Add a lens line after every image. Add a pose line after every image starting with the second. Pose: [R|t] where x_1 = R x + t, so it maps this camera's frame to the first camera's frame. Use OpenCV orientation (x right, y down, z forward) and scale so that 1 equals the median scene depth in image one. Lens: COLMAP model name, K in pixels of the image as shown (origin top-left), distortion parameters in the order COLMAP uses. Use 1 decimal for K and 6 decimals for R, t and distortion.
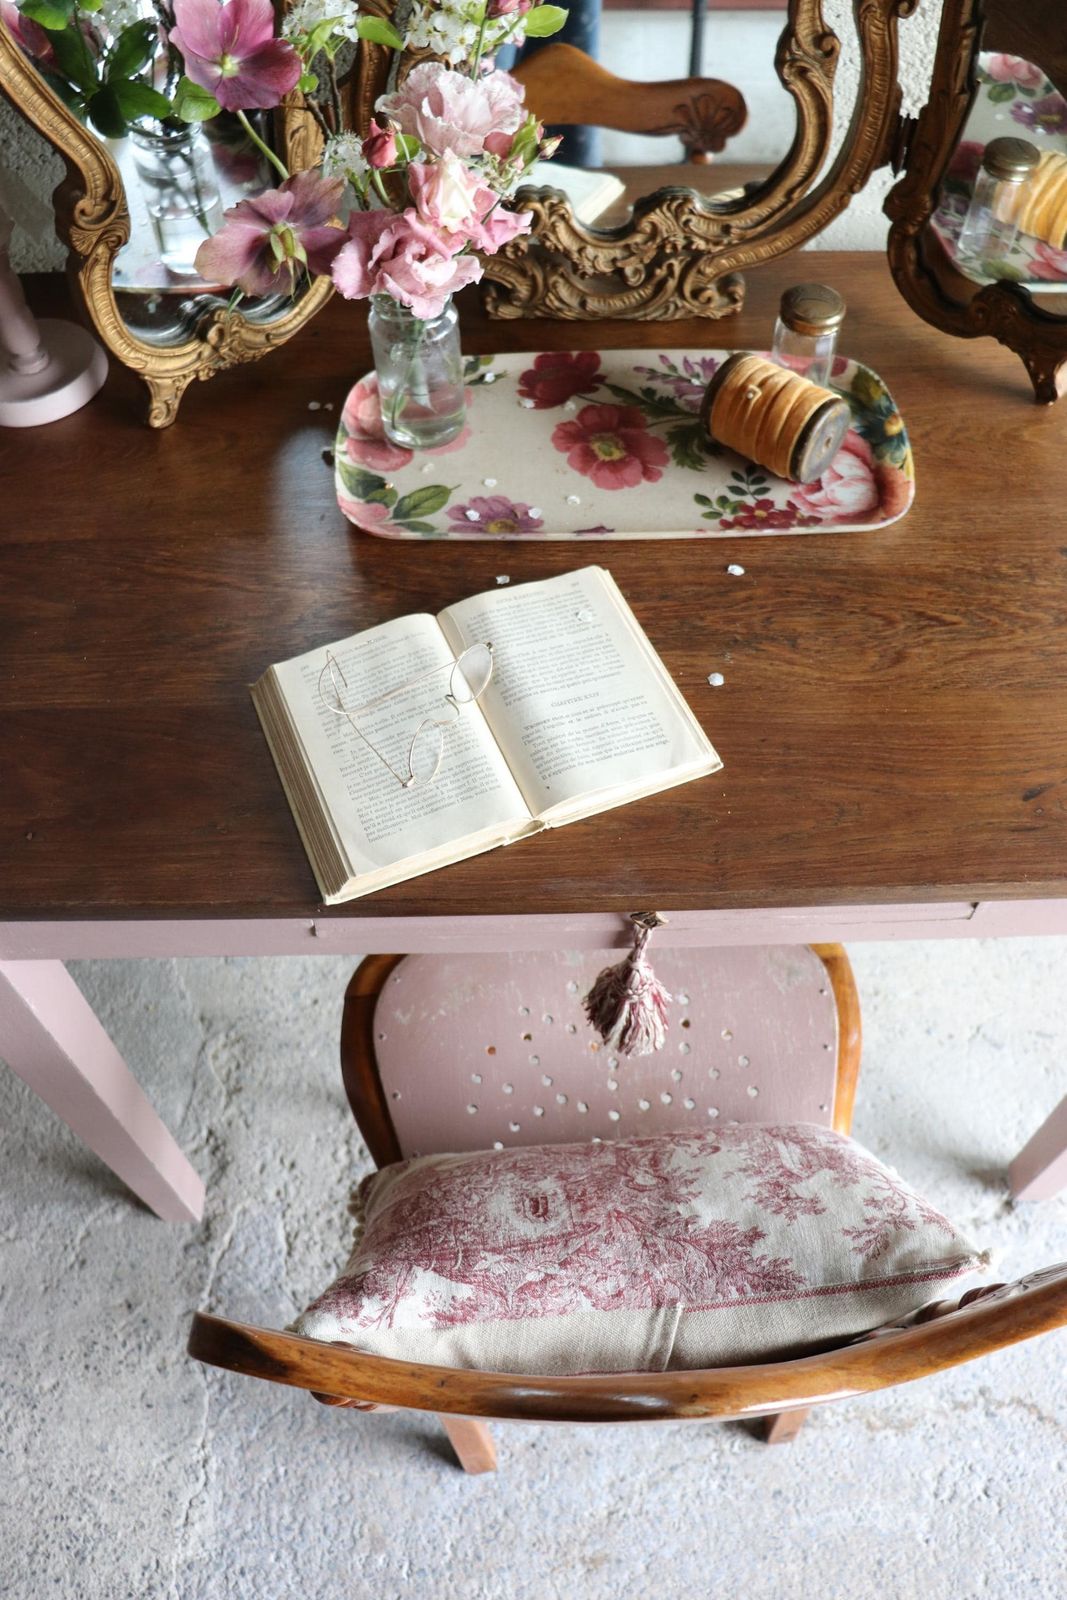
lens RADIAL K [[1292.5, 0, 548.9], [0, 1292.5, 783.2], [0, 0, 1]] dist [-0.167401, 0.134086]
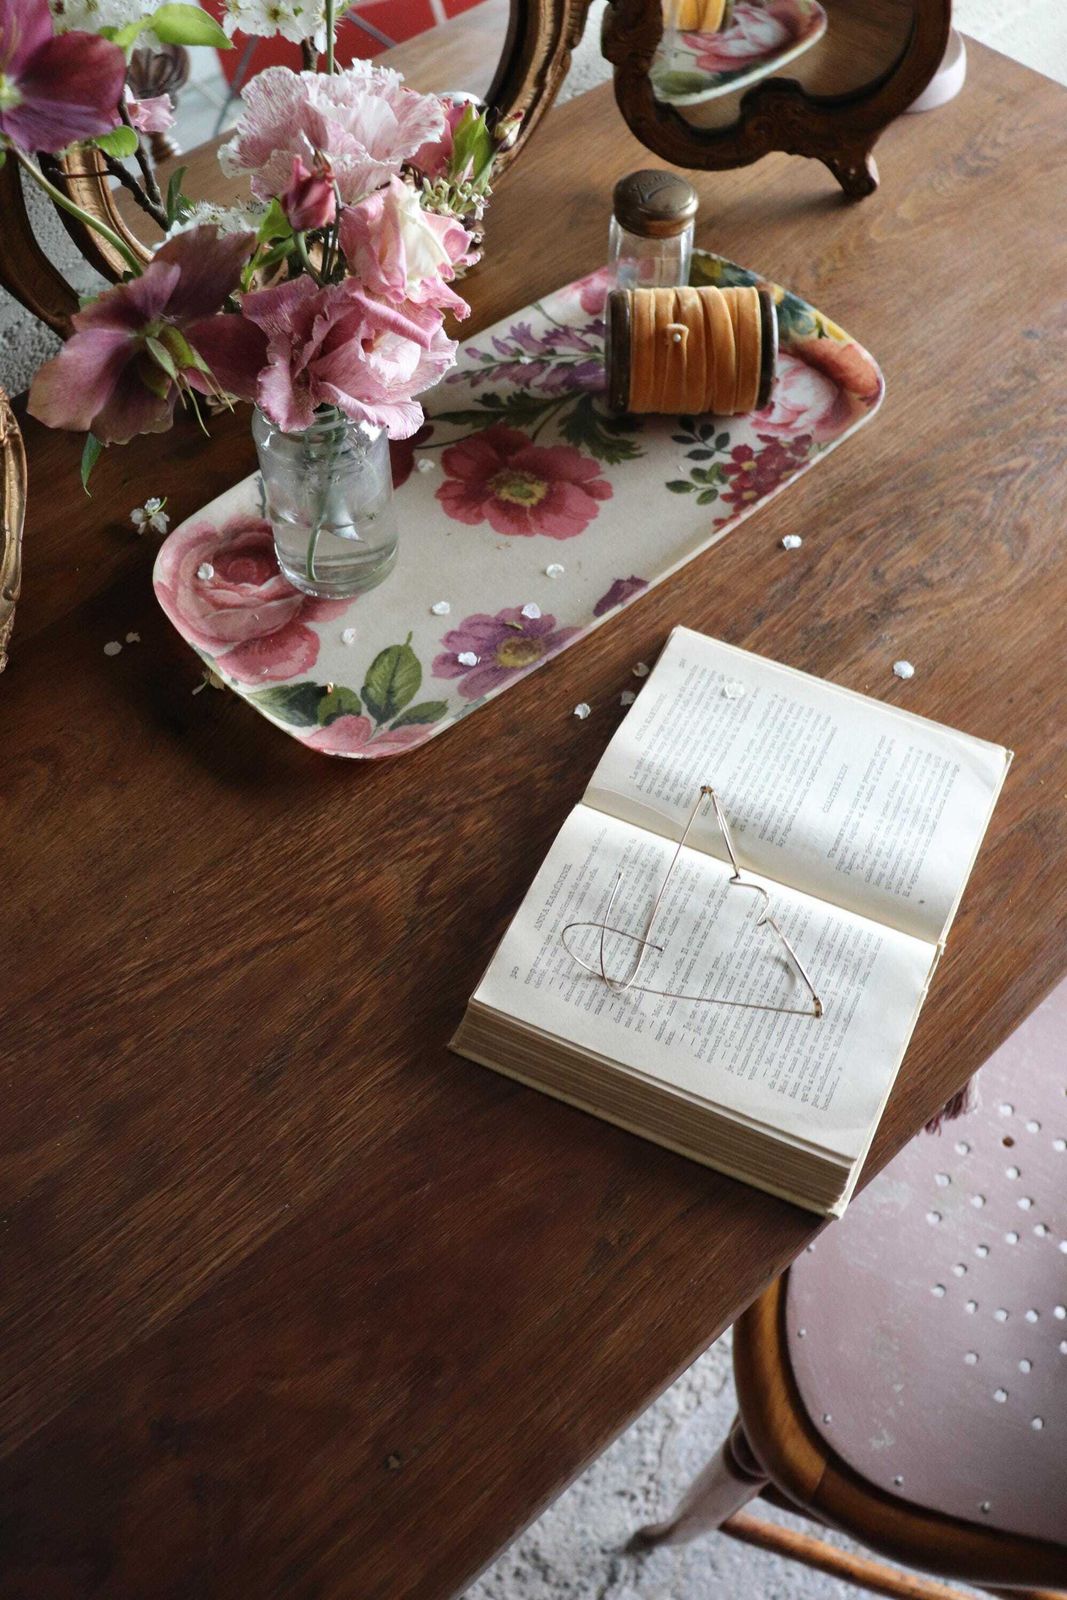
lens RADIAL K [[1477.1, 0, 544.8], [0, 1477.1, 783.3], [0, 0, 1]] dist [-0.077852, 0.000000]
pose [[0.740920, -0.548566, 0.387444, -0.365643], [0.543483, 0.828663, 0.133953, -0.229924], [-0.394543, 0.111321, 0.912109, 0.246013]]
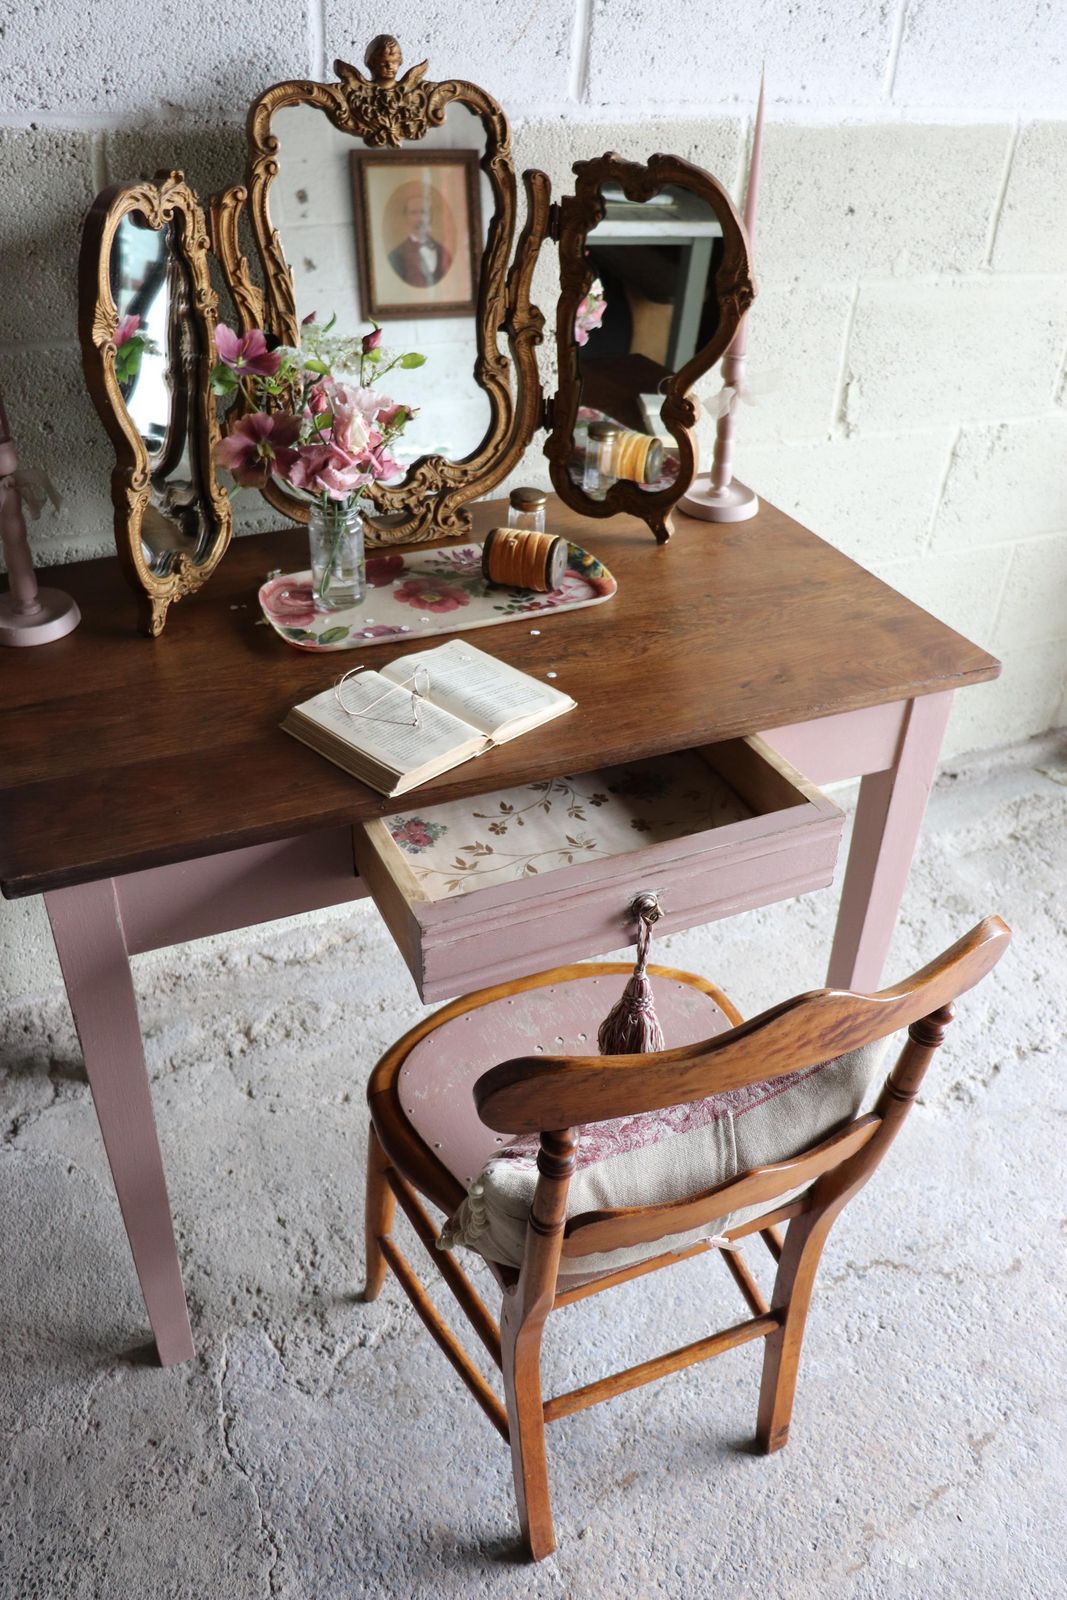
lens RADIAL K [[1294.2, 0, 538.7], [0, 1294.2, 792.7], [0, 0, 1]] dist [-0.169394, 0.141397]
pose [[0.919634, -0.188458, 0.344610, -0.437563], [0.299180, 0.904571, -0.303714, 0.499069], [-0.254487, 0.382407, 0.888258, -0.385204]]
